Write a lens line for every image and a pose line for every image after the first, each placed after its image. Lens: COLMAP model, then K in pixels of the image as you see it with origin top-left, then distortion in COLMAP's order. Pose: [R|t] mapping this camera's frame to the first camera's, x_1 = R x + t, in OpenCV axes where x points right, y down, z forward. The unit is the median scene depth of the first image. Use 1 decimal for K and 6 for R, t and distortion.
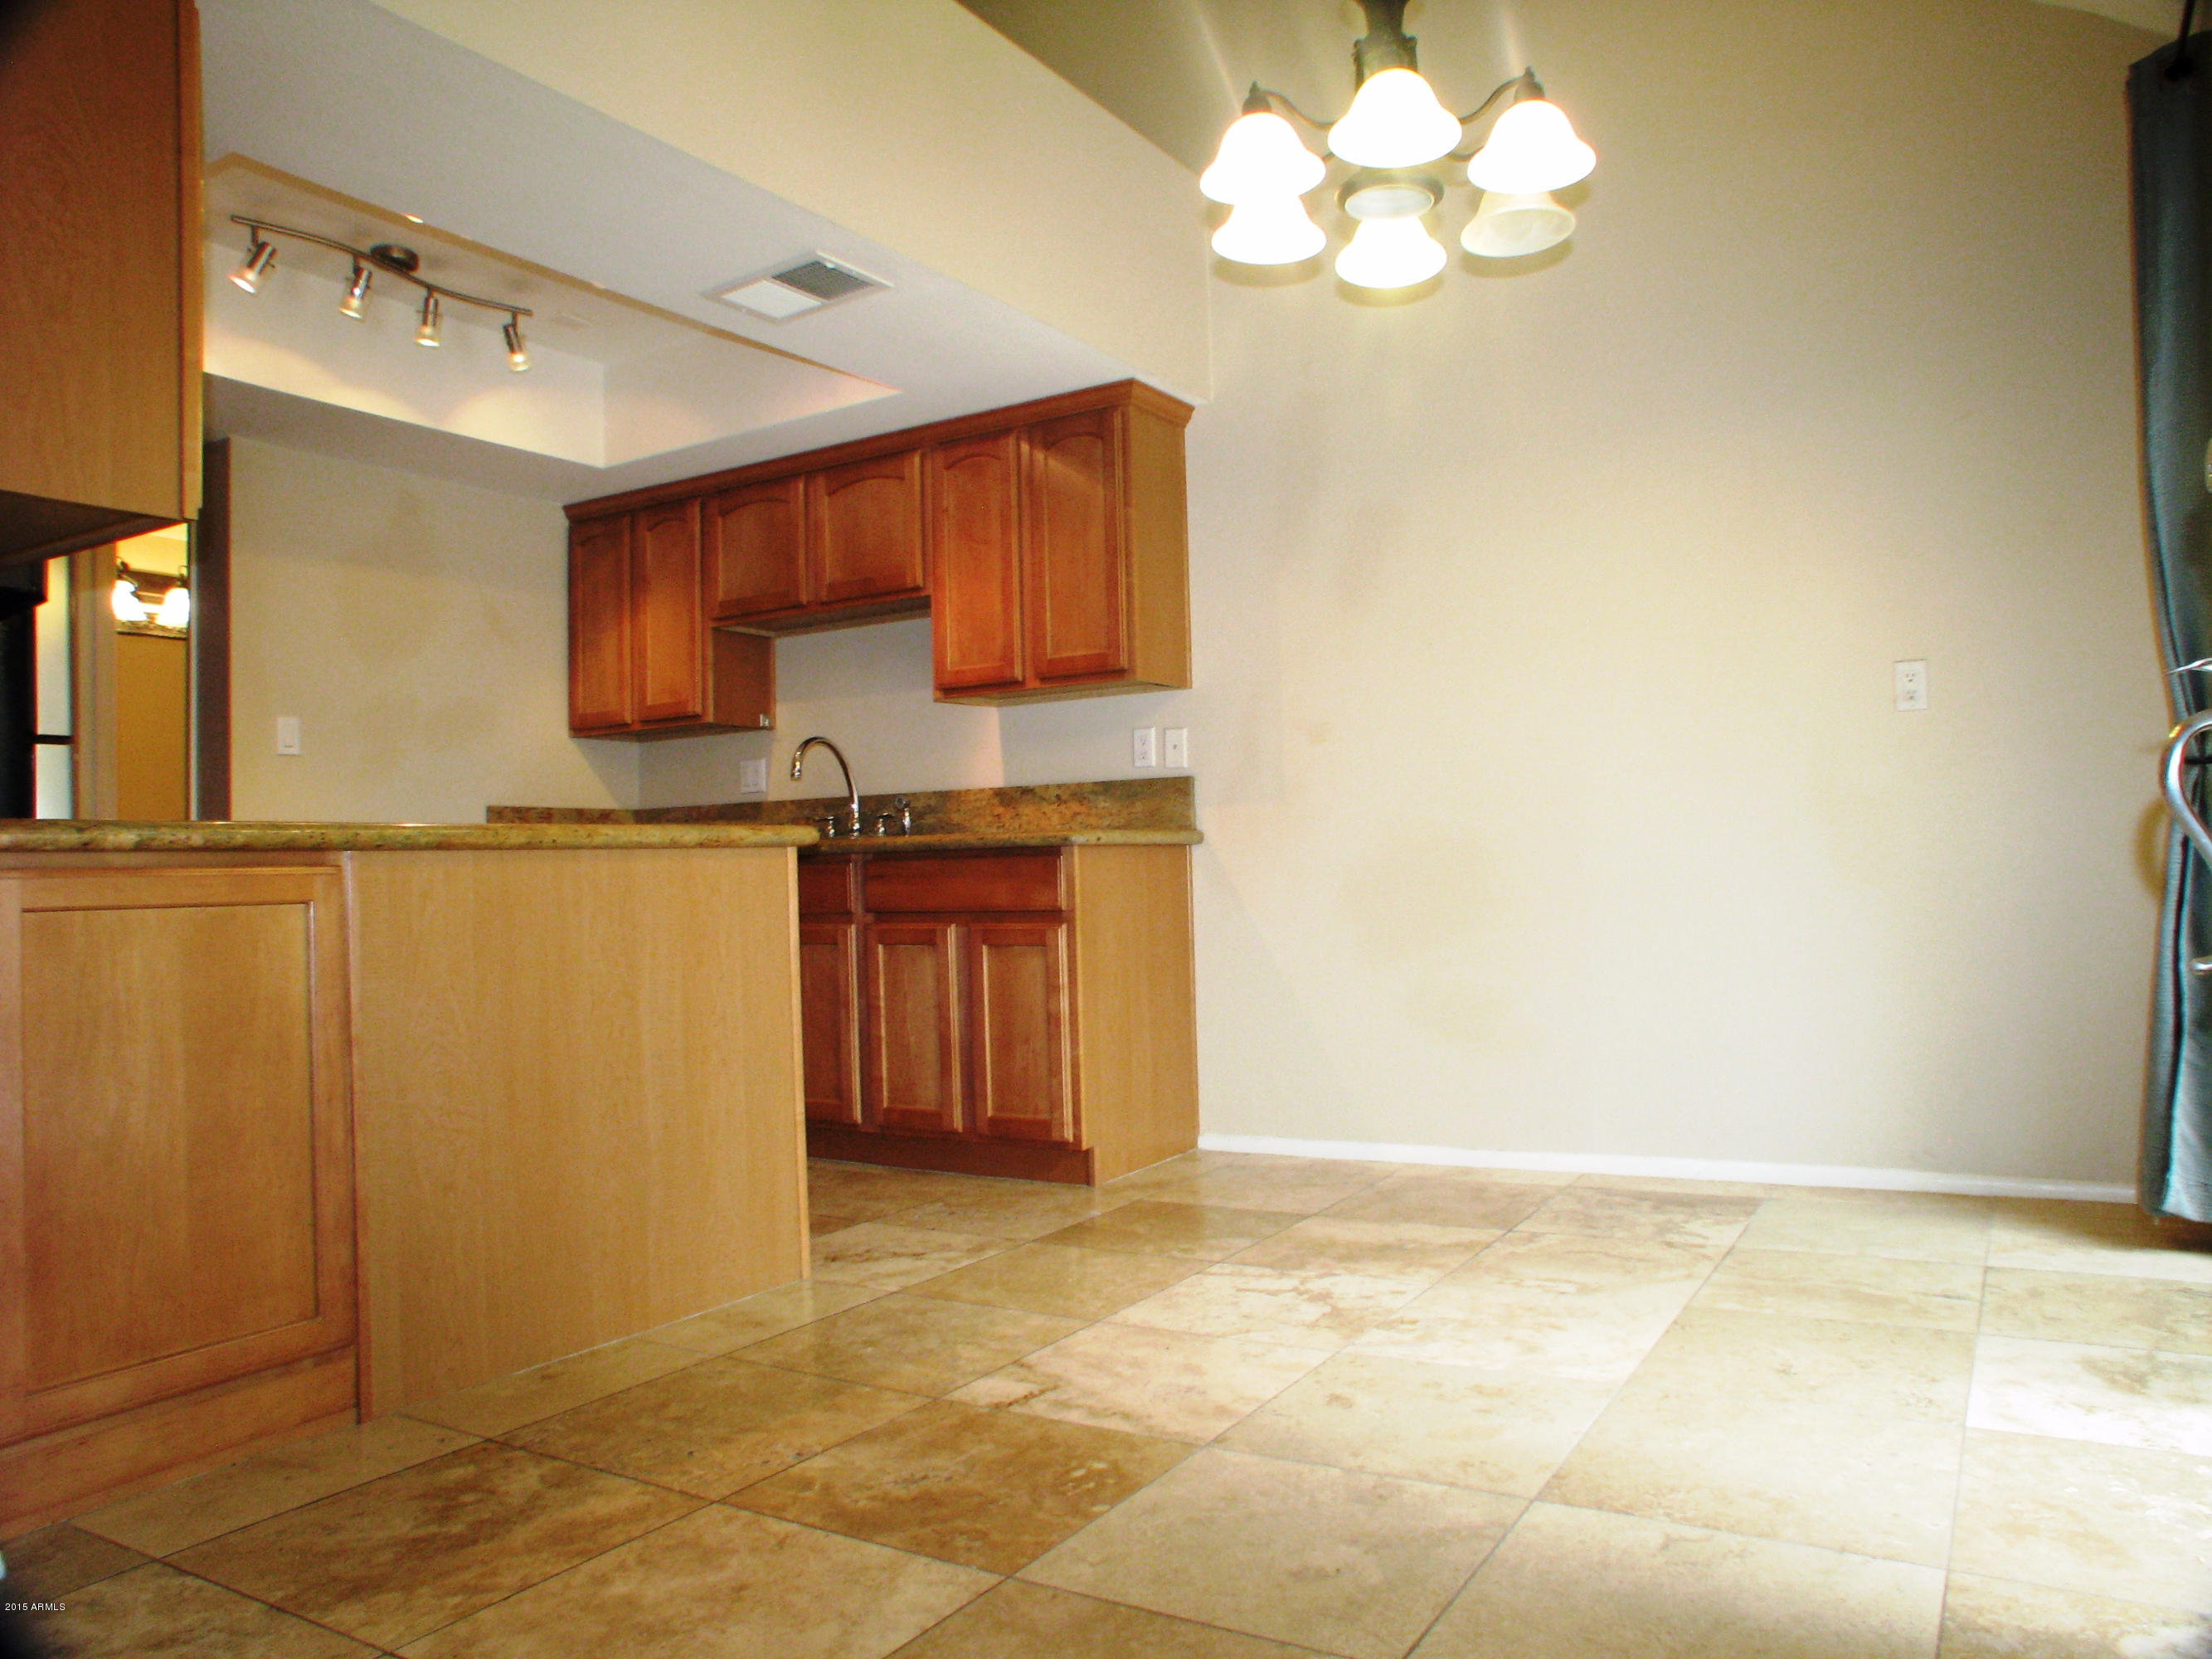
lens RADIAL K [[1567.0, 0, 1123.7], [0, 1567.0, 829.3], [0, 0, 1]] dist [-0.142736, 0.113513]
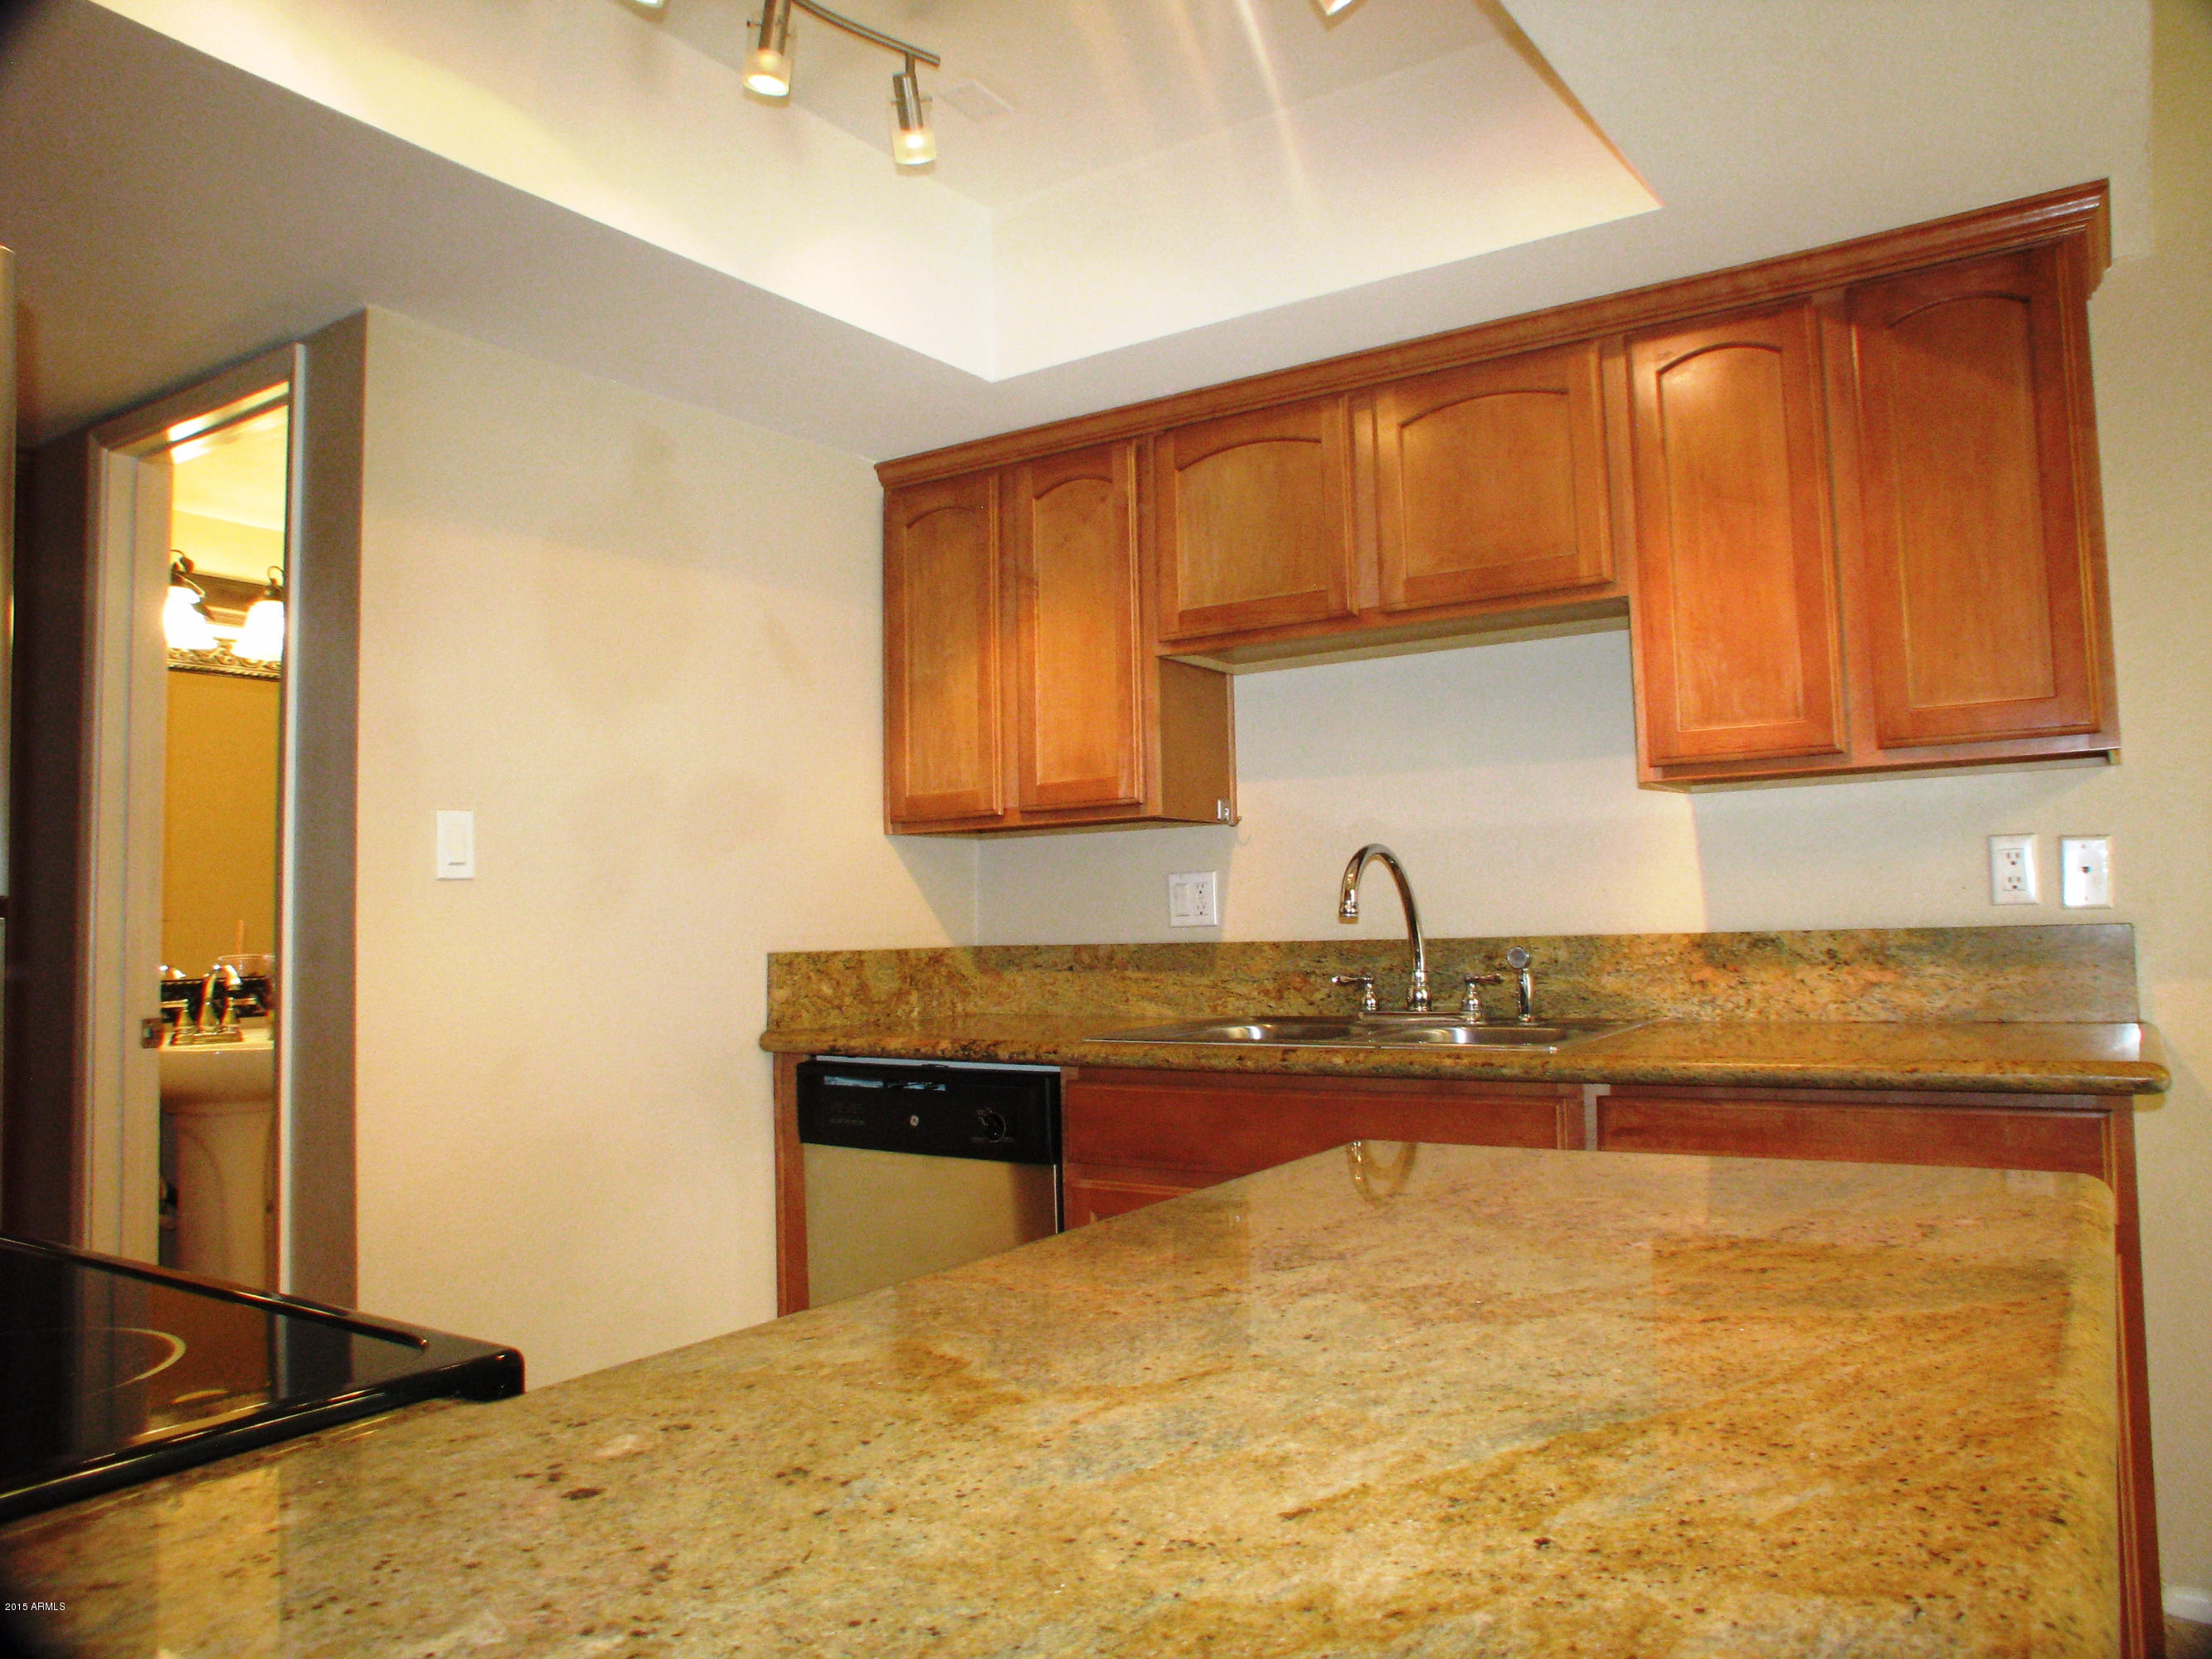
lens RADIAL K [[1567.0, 0, 1142.6], [0, 1567.0, 818.9], [0, 0, 1]] dist [-0.142736, 0.113513]
pose [[0.999494, -0.000927, -0.031788, -0.303498], [-0.000387, 0.999146, -0.041329, -0.051454], [0.031800, 0.041321, 0.998640, 0.483046]]
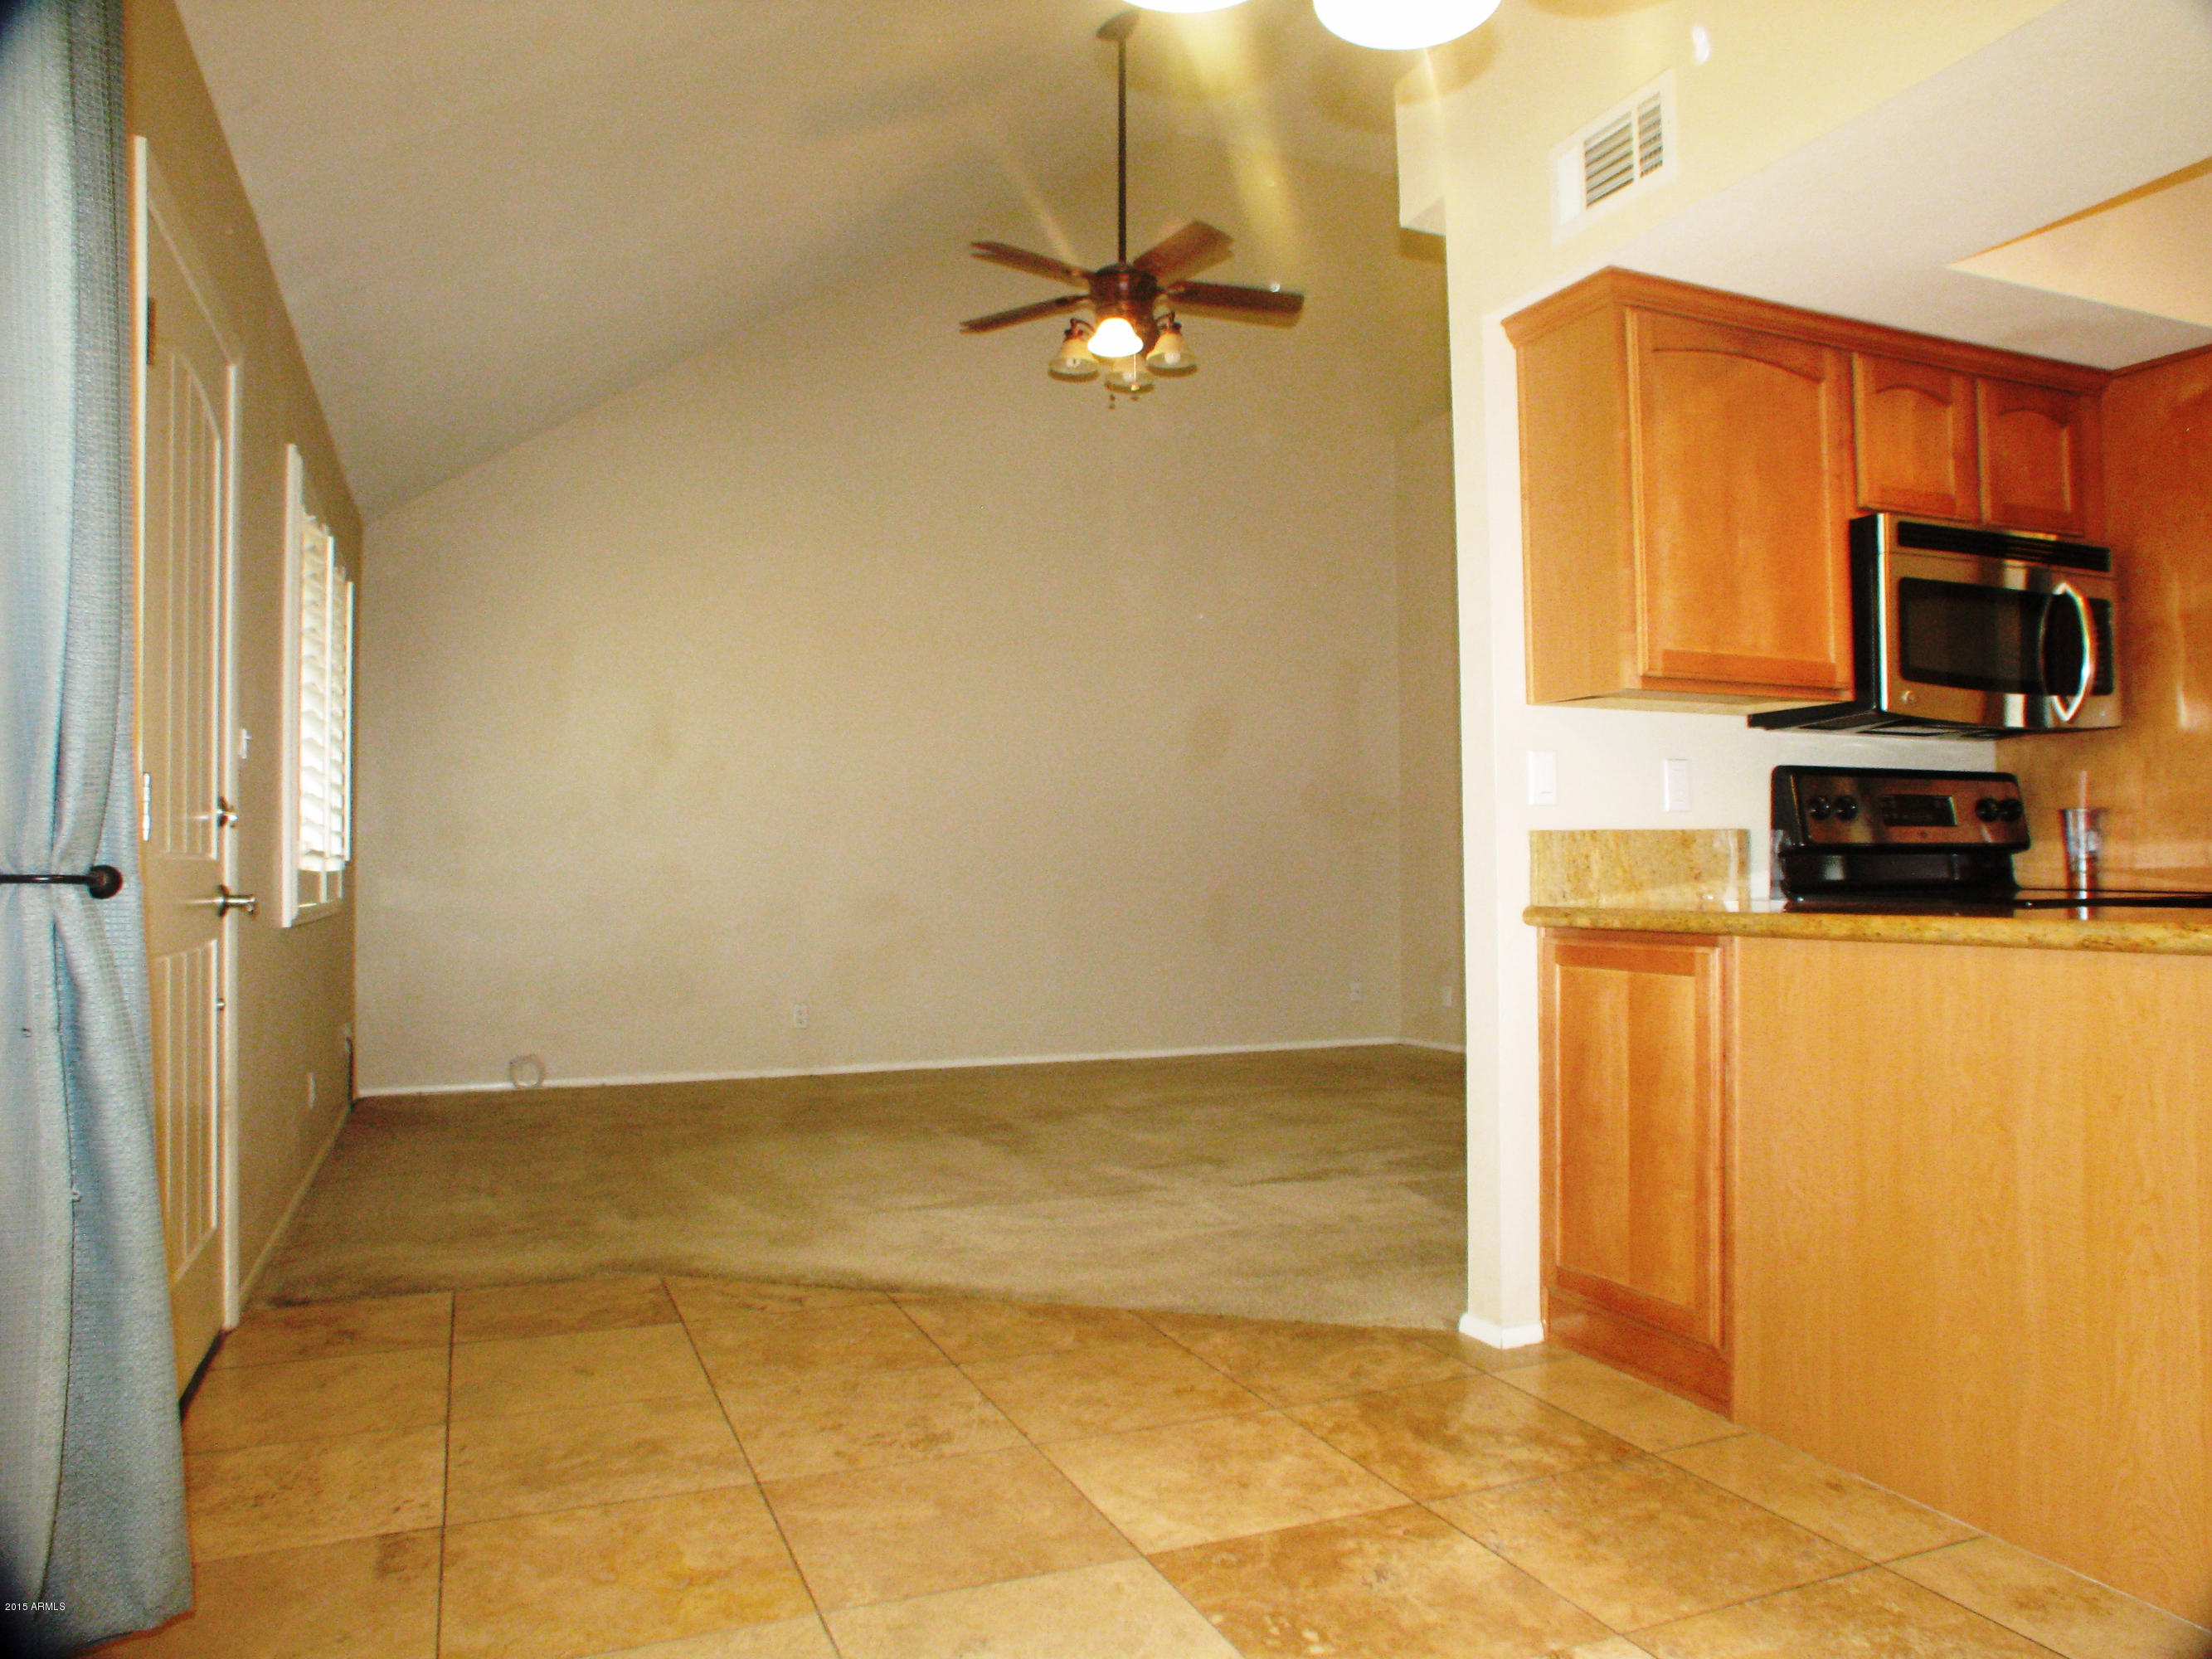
lens RADIAL K [[1567.0, 0, 1151.9], [0, 1567.0, 826.3], [0, 0, 1]] dist [-0.142736, 0.113513]
pose [[-0.574958, 0.008164, -0.818142, 0.387019], [0.042424, 0.998903, -0.019846, -0.034900], [0.817082, -0.046119, -0.574674, 0.719196]]
